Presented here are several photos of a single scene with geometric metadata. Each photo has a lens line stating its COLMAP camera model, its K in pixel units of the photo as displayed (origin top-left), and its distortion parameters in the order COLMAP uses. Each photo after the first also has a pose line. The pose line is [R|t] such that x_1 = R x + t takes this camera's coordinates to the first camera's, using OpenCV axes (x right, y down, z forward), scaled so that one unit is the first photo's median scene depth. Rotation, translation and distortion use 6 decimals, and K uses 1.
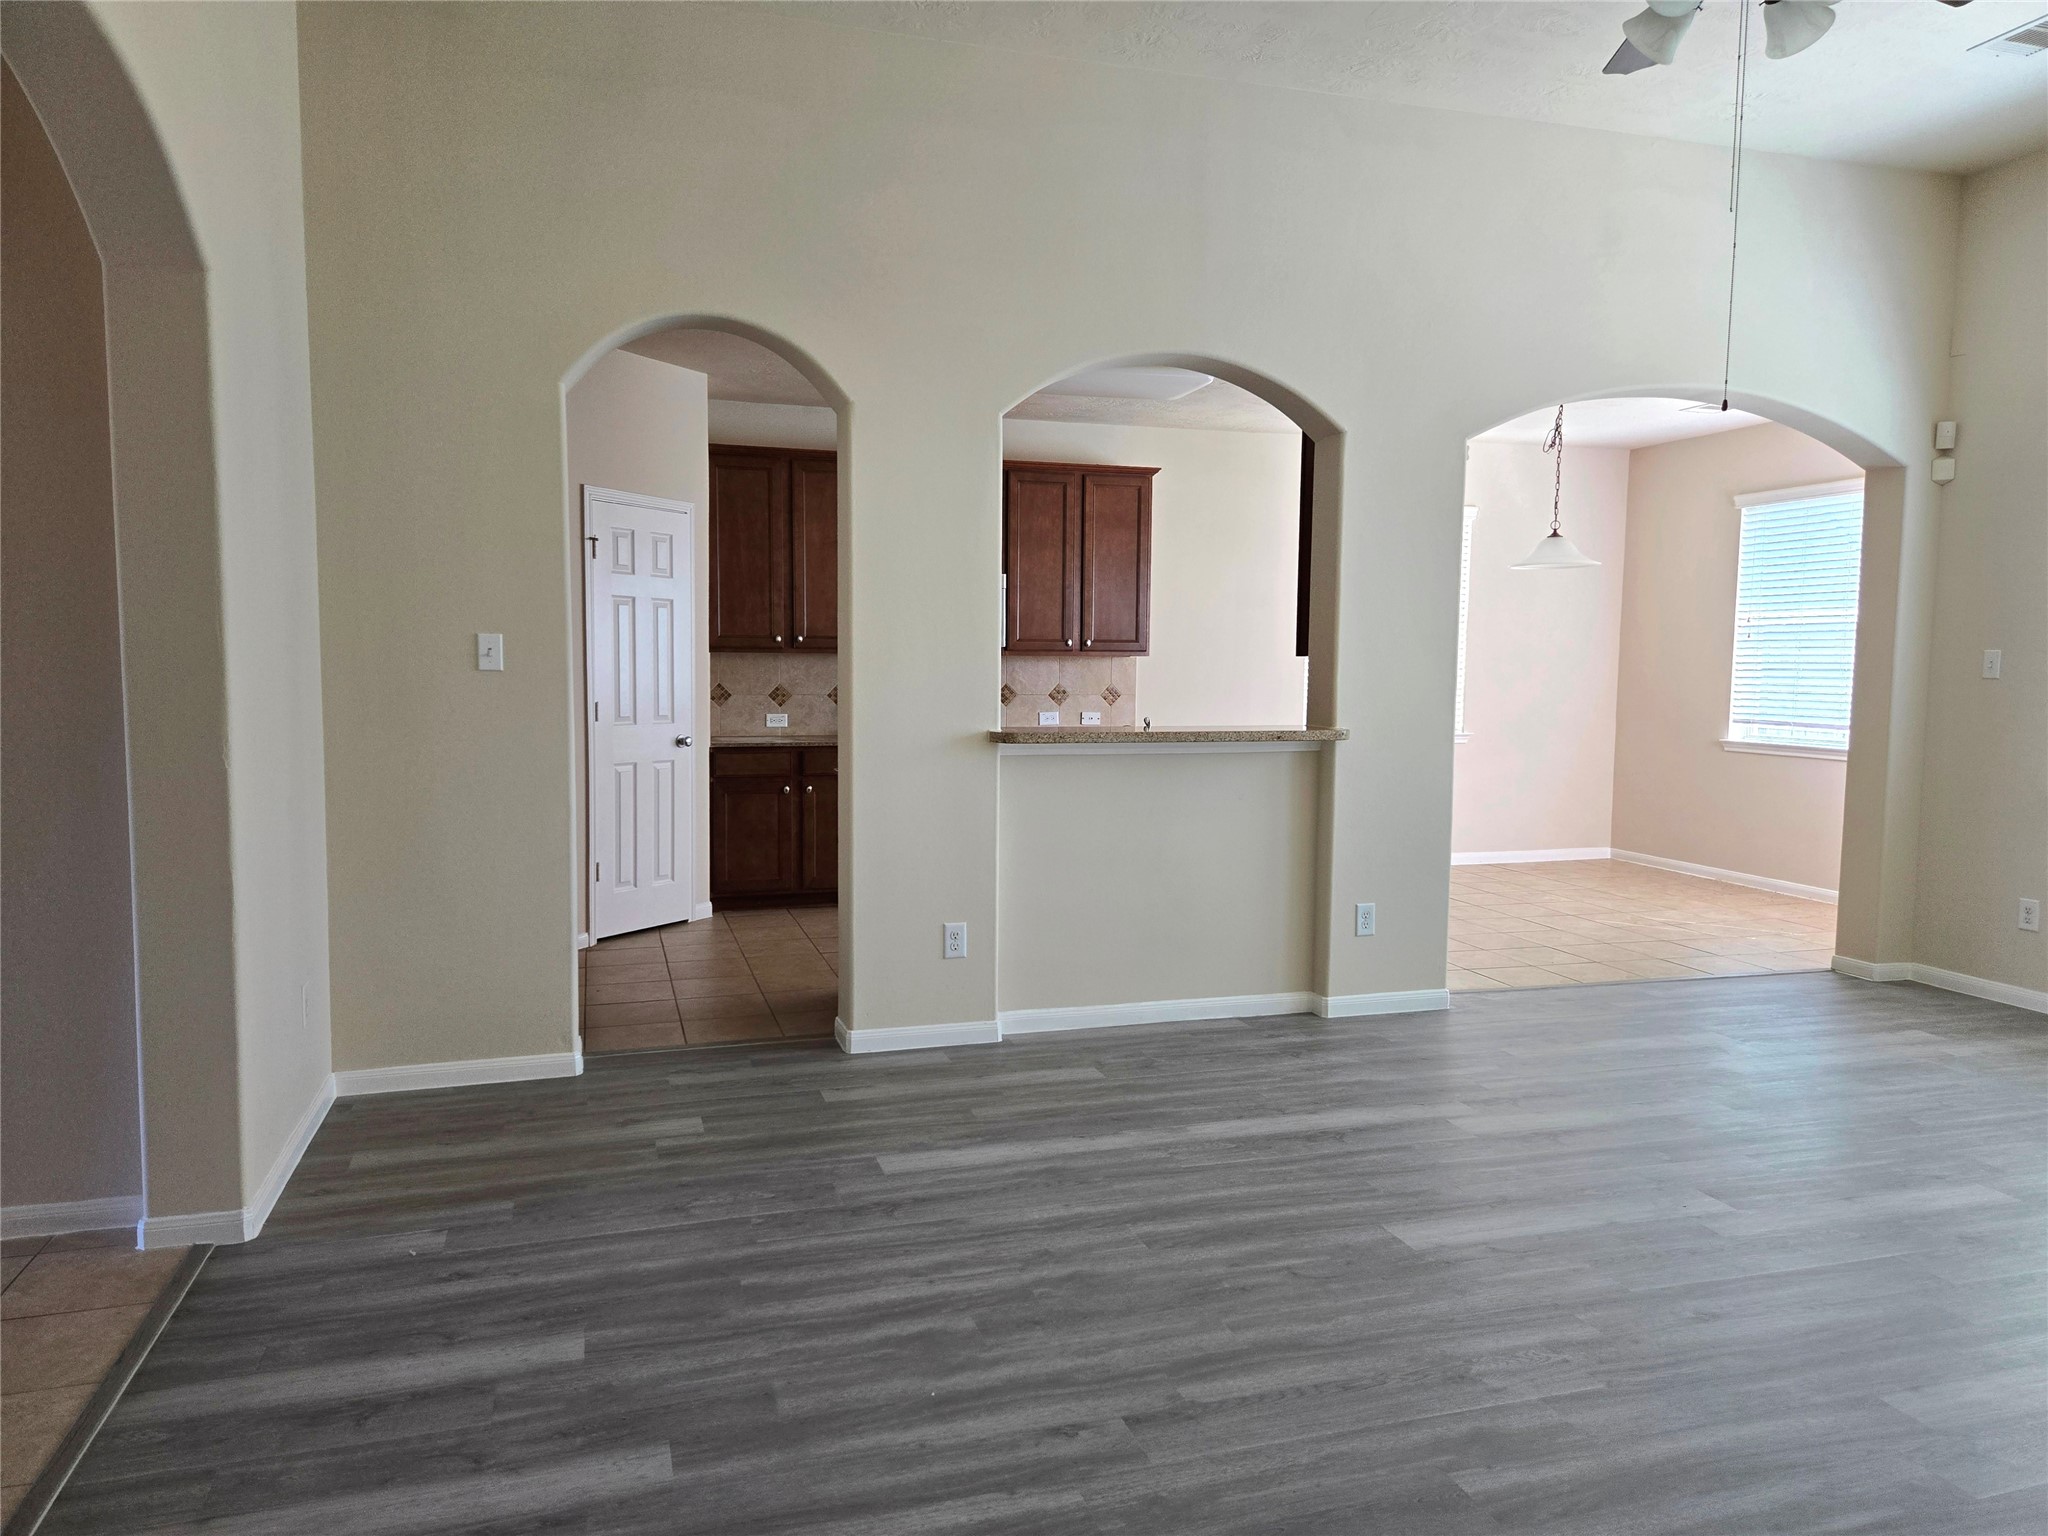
lens RADIAL K [[1358.8, 0, 1016.8], [0, 1358.8, 767.5], [0, 0, 1]] dist [0.087699, -0.075369]
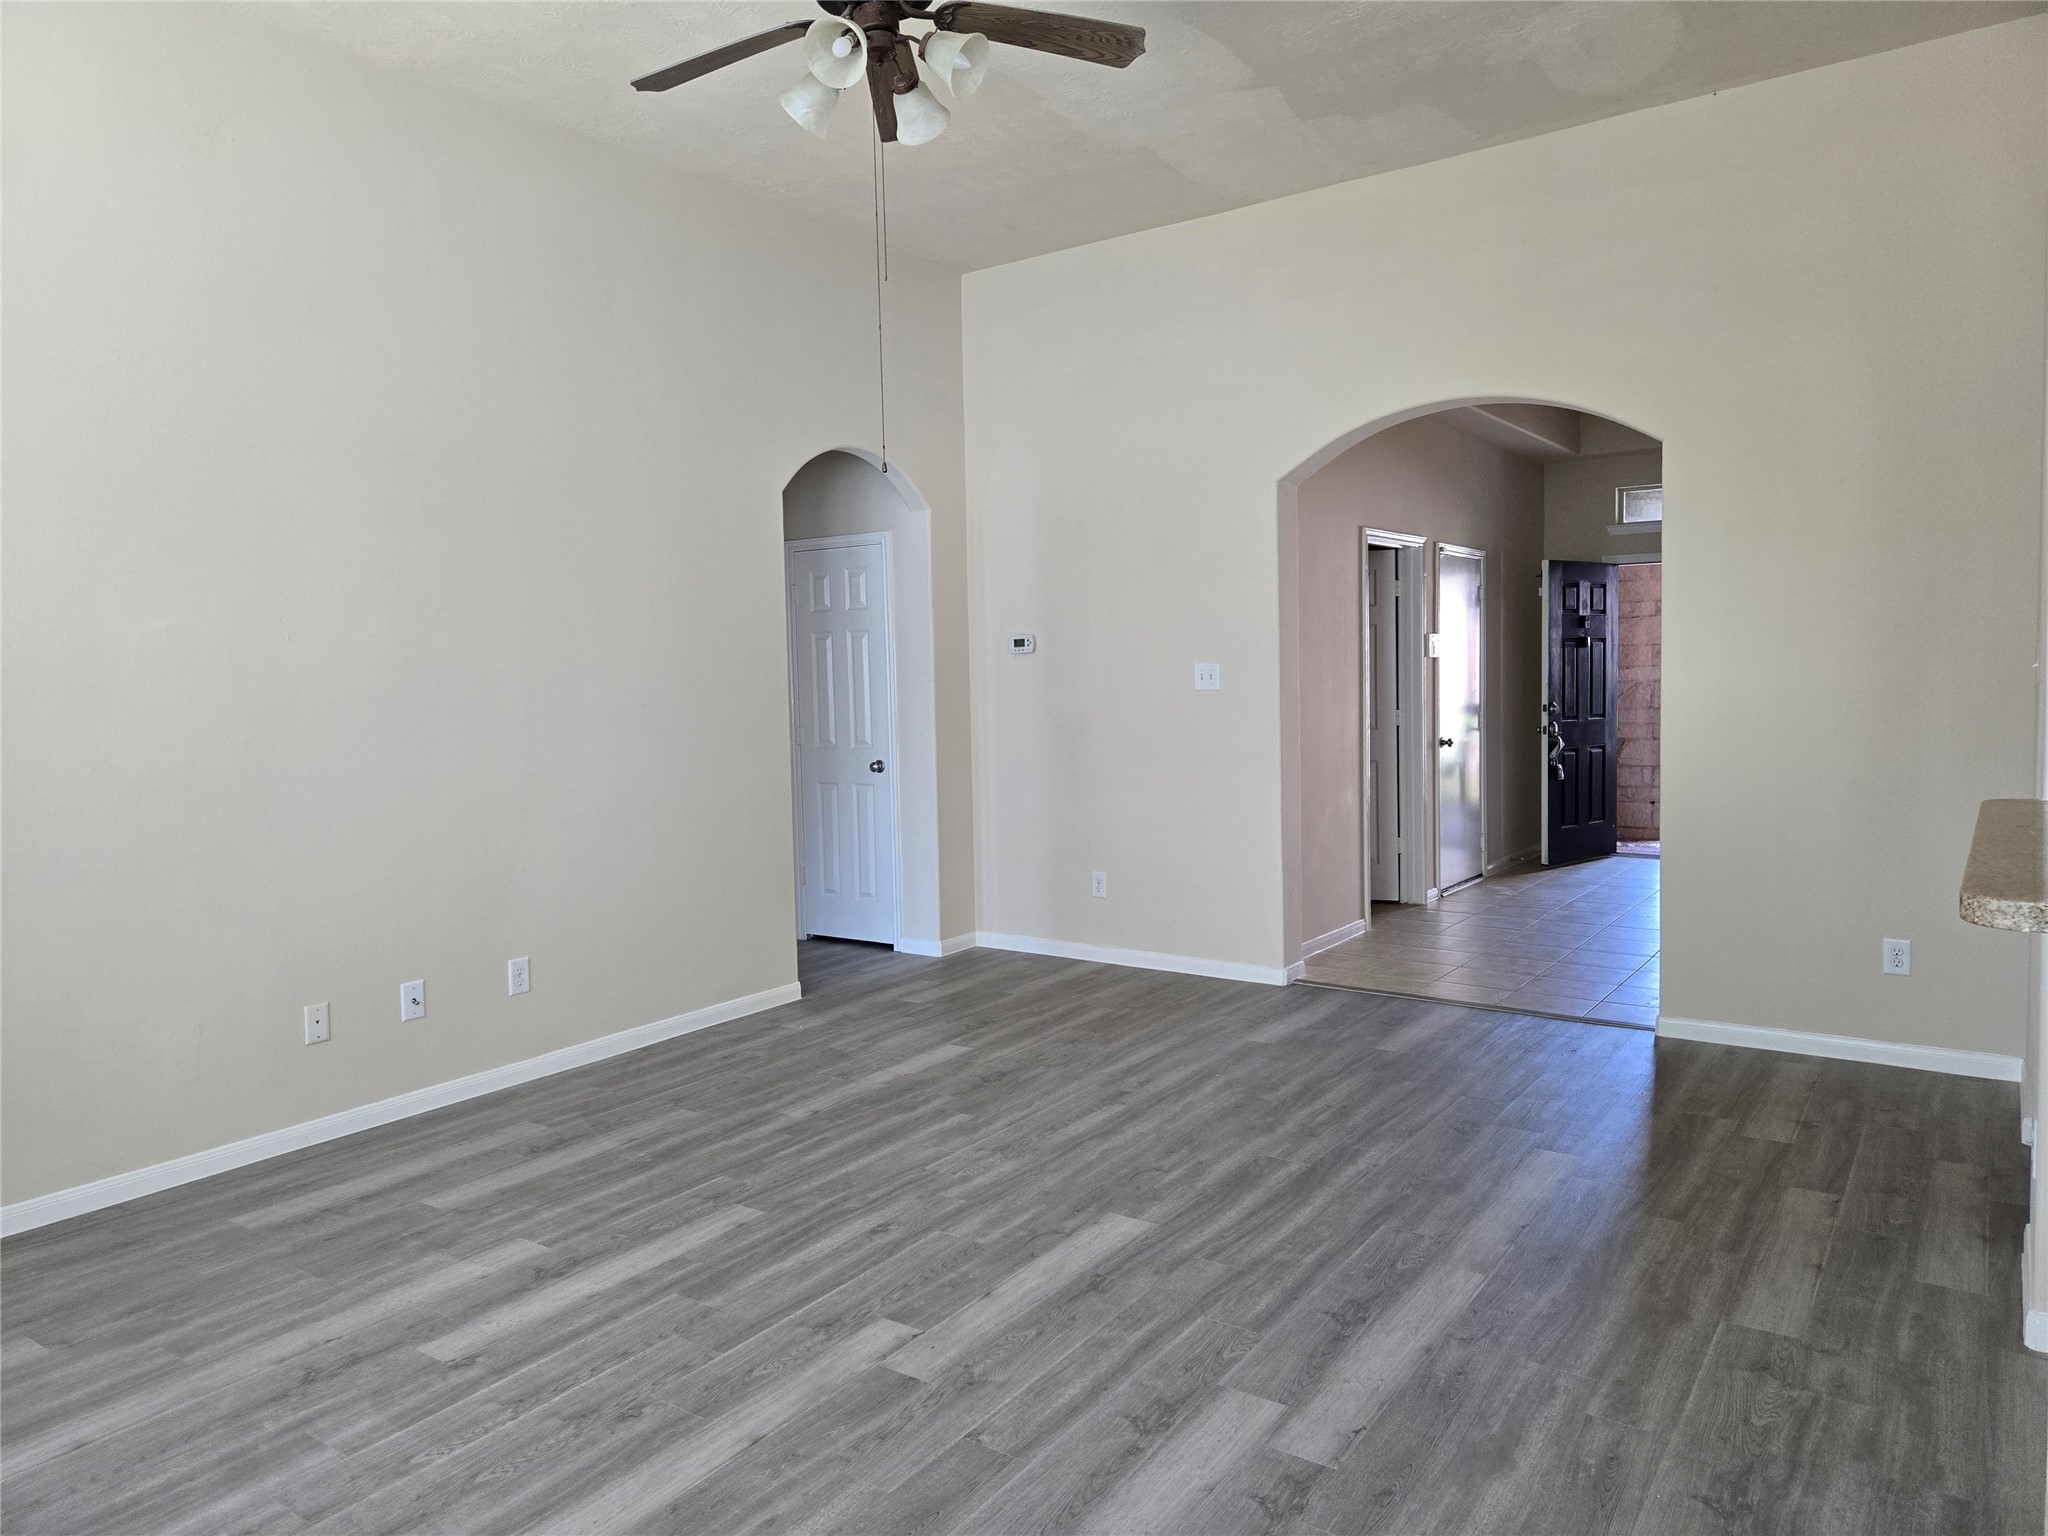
lens RADIAL K [[1374.6, 0, 998.3], [0, 1374.6, 762.9], [0, 0, 1]] dist [0.081020, -0.076314]
pose [[-0.796395, 0.050346, -0.602677, 0.680979], [-0.032854, 0.991456, 0.126238, -0.101554], [0.603884, 0.120335, -0.787937, 1.192897]]
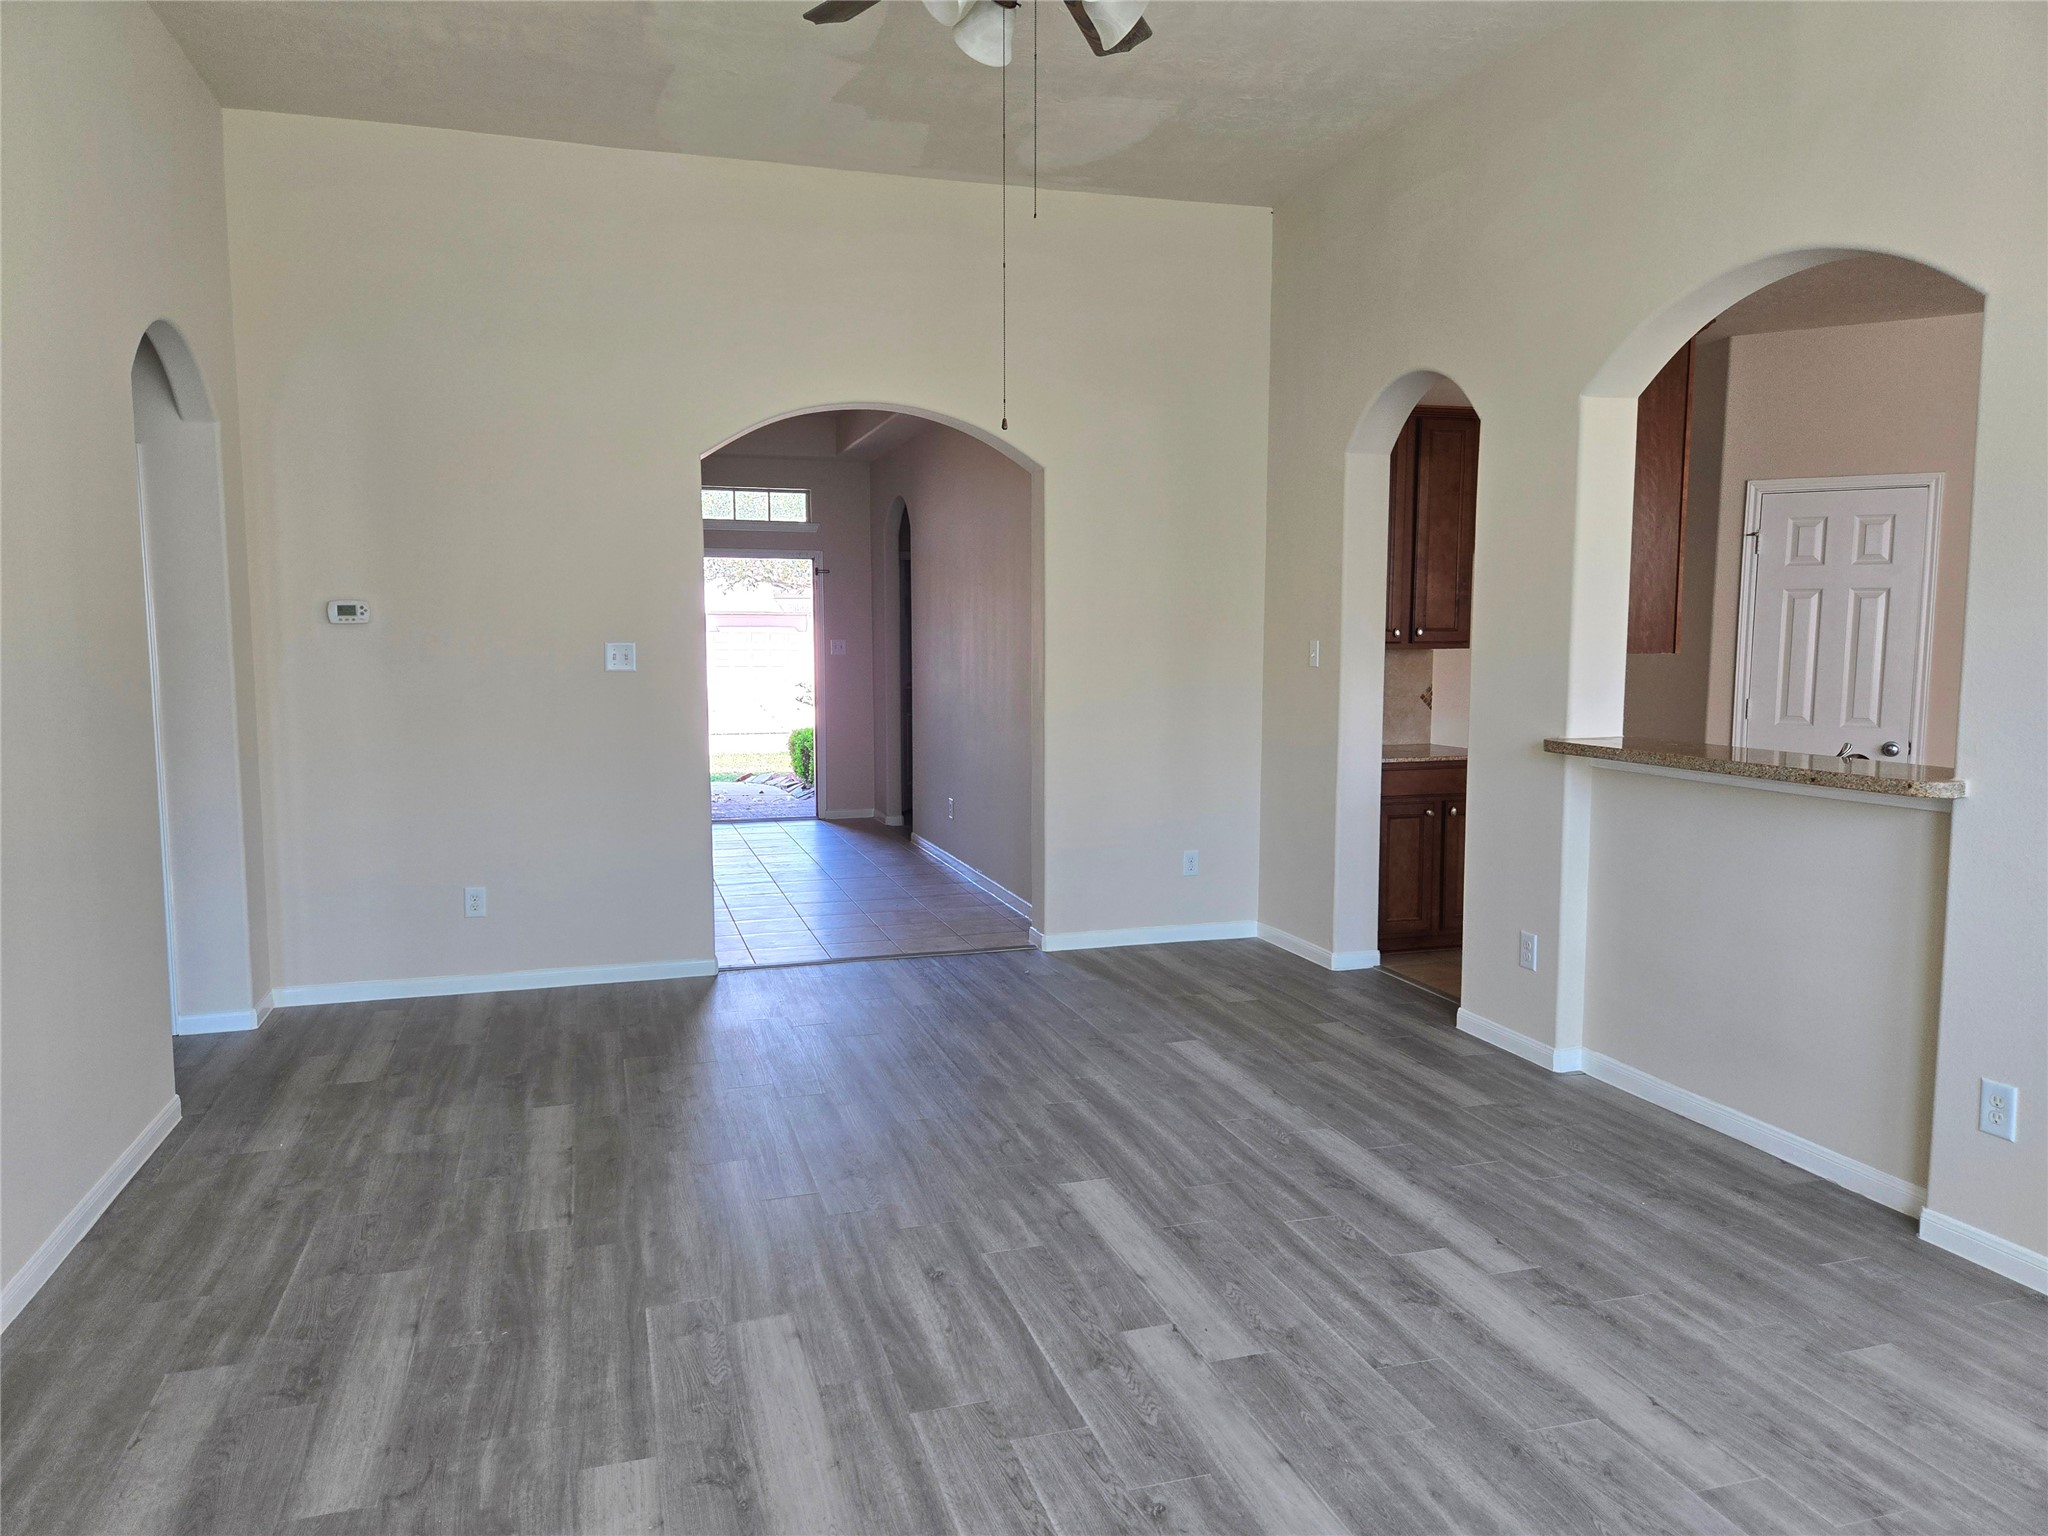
lens RADIAL K [[1377.4, 0, 1006.6], [0, 1377.4, 768.3], [0, 0, 1]] dist [0.073432, -0.063658]
pose [[-0.004792, 0.088564, -0.996059, 0.934285], [-0.077984, 0.993004, 0.088668, -0.060723], [0.996943, 0.078101, 0.002149, 0.619100]]
